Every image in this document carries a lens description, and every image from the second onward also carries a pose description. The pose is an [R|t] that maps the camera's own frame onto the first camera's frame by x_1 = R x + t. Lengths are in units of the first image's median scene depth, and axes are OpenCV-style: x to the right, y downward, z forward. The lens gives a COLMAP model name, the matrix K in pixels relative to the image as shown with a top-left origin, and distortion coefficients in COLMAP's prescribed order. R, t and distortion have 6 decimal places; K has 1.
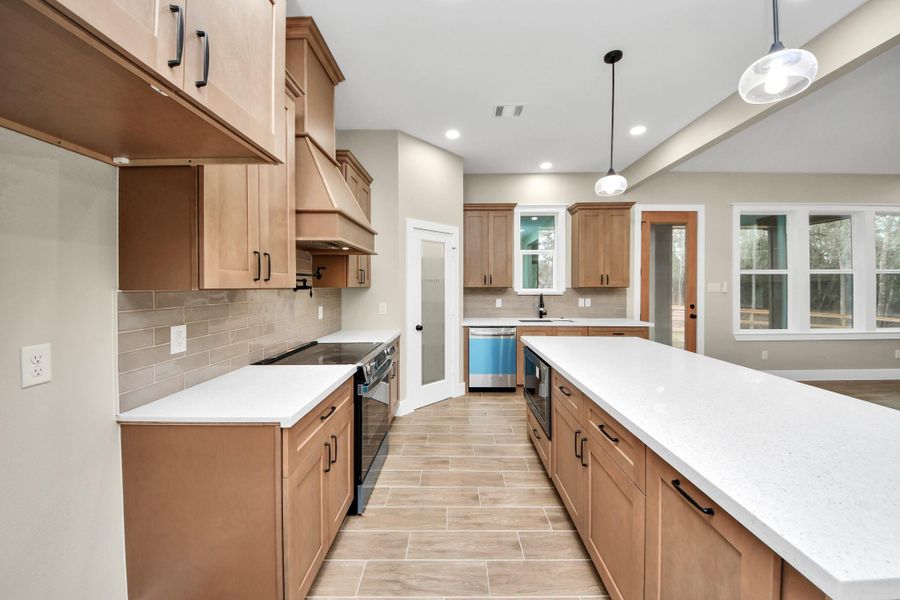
lens RADIAL K [[335.8, 0, 460.3], [0, 335.8, 287.8], [0, 0, 1]] dist [0.010116, -0.000237]
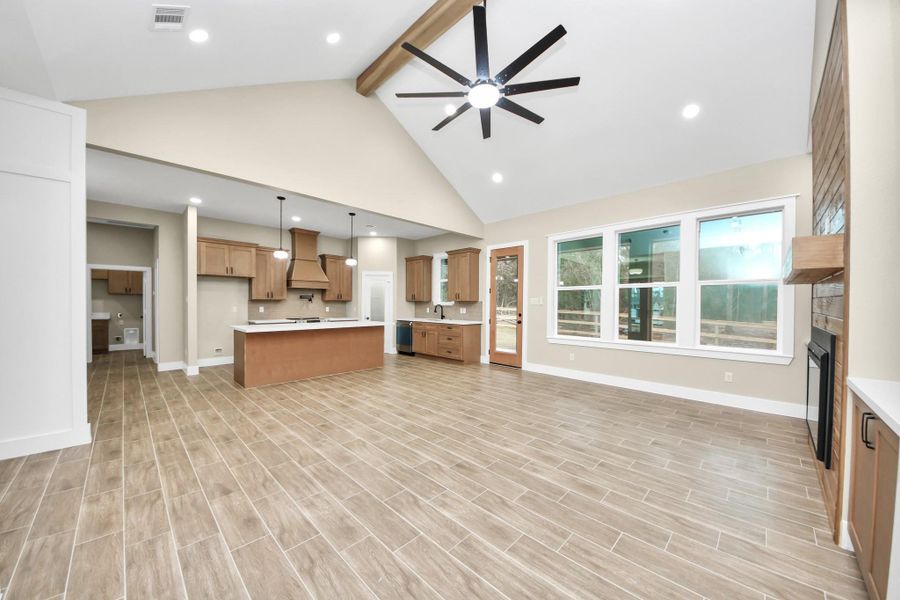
lens RADIAL K [[328.2, 0, 447.2], [0, 328.2, 307.9], [0, 0, 1]] dist [0.021112, -0.013726]
pose [[0.697953, 0.012264, -0.716039, 1.777701], [-0.010585, 0.999921, 0.006809, 0.025448], [0.716065, 0.002827, 0.698027, -0.180988]]
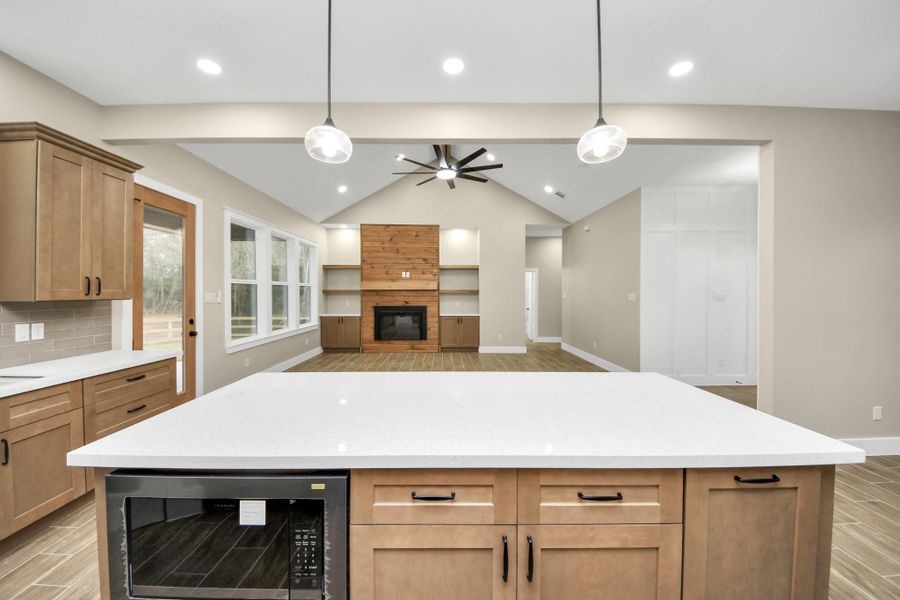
lens RADIAL K [[321.4, 0, 447.3], [0, 321.4, 295.0], [0, 0, 1]] dist [-0.000059, -0.012802]
pose [[-0.005662, -0.004693, 0.999973, -0.097516], [0.004139, 0.999980, 0.004717, -0.011282], [-0.999975, 0.004165, -0.005643, 0.485888]]
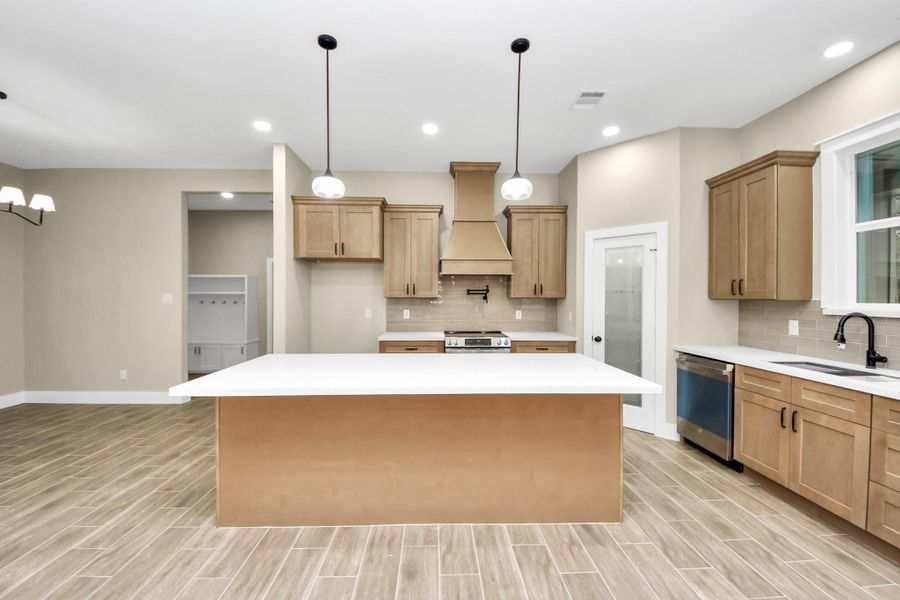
lens RADIAL K [[362.6, 0, 435.8], [0, 362.6, 299.5], [0, 0, 1]] dist [0.024375, -0.019550]
pose [[-0.003006, 0.008371, -0.999960, 0.906672], [-0.008530, 0.999928, 0.008397, -0.003012], [0.999959, 0.008555, -0.002935, 0.485746]]
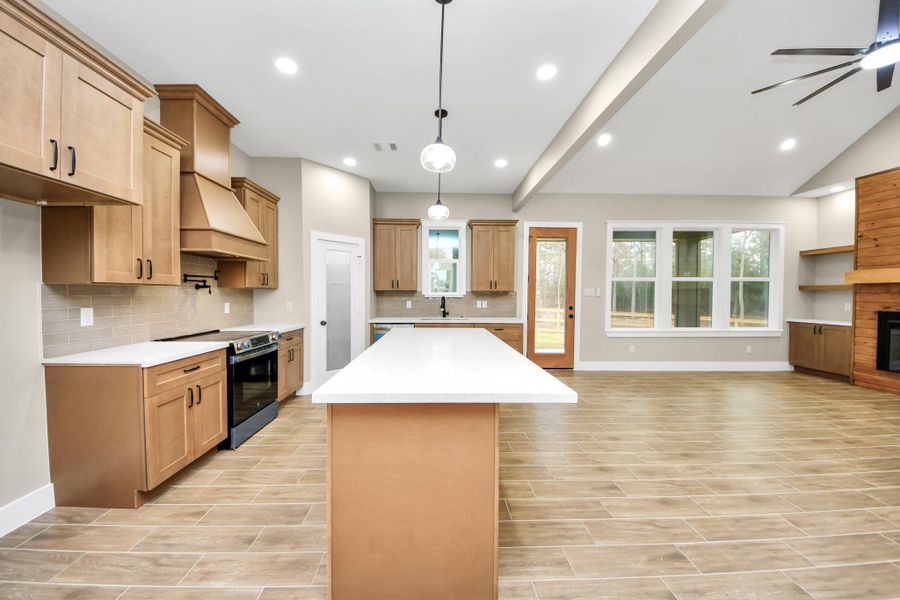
lens RADIAL K [[337.6, 0, 453.6], [0, 337.6, 301.3], [0, 0, 1]] dist [0.021853, -0.016073]
pose [[0.999350, 0.005841, 0.035569, 0.285874], [-0.006419, 0.999849, 0.016156, 0.018288], [-0.035469, -0.016374, 0.999237, -0.215207]]
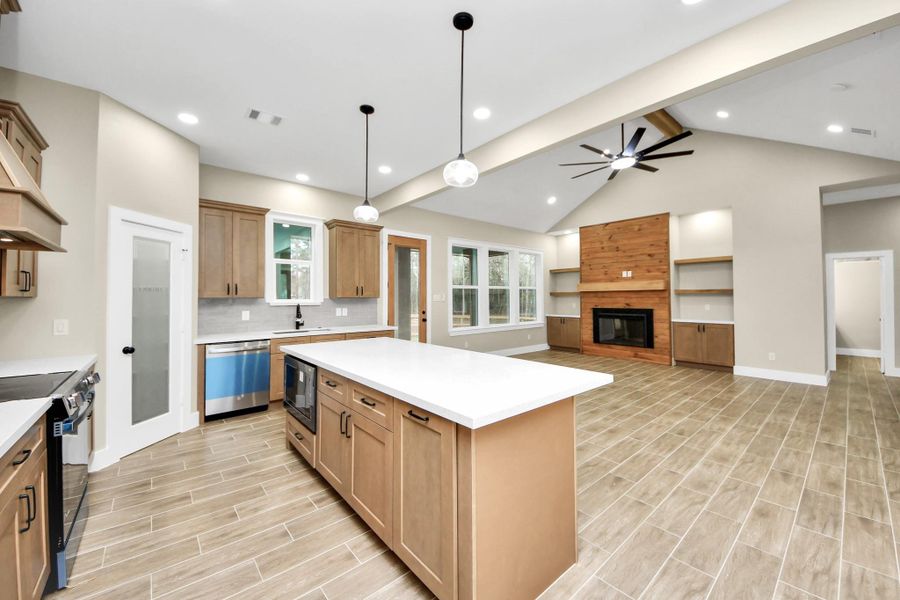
lens RADIAL K [[338.7, 0, 465.3], [0, 338.7, 291.8], [0, 0, 1]] dist [0.021623, -0.012265]
pose [[0.752672, 0.009960, 0.658320, -0.058363], [0.006373, 0.999728, -0.022412, 0.007962], [-0.658365, 0.021065, 0.752404, -0.101169]]
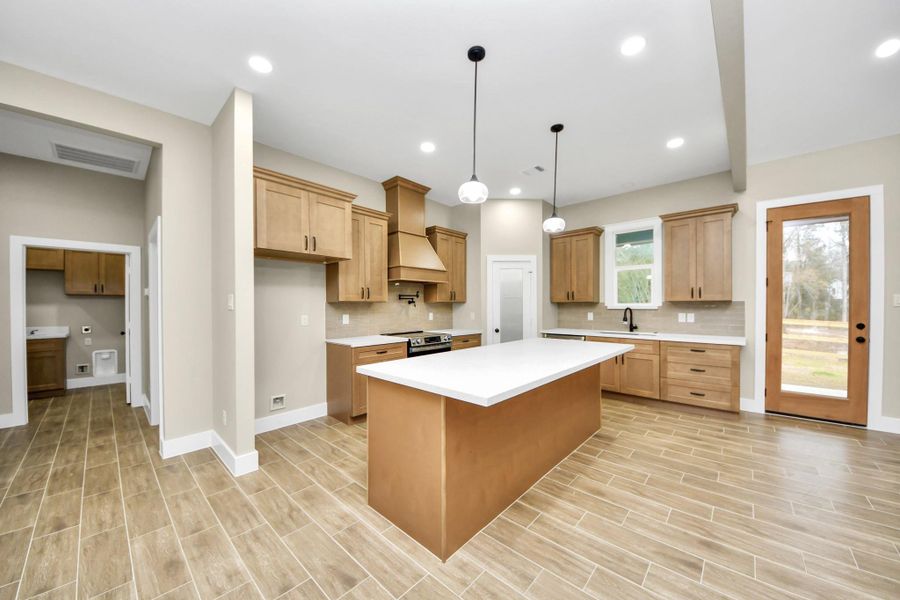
lens RADIAL K [[328.2, 0, 447.2], [0, 328.2, 307.9], [0, 0, 1]] dist [0.021112, -0.013726]
pose [[0.724286, 0.002158, -0.689496, 0.652825], [-0.000817, 0.999997, 0.002271, 0.018508], [0.689499, -0.001081, 0.724286, -0.162084]]
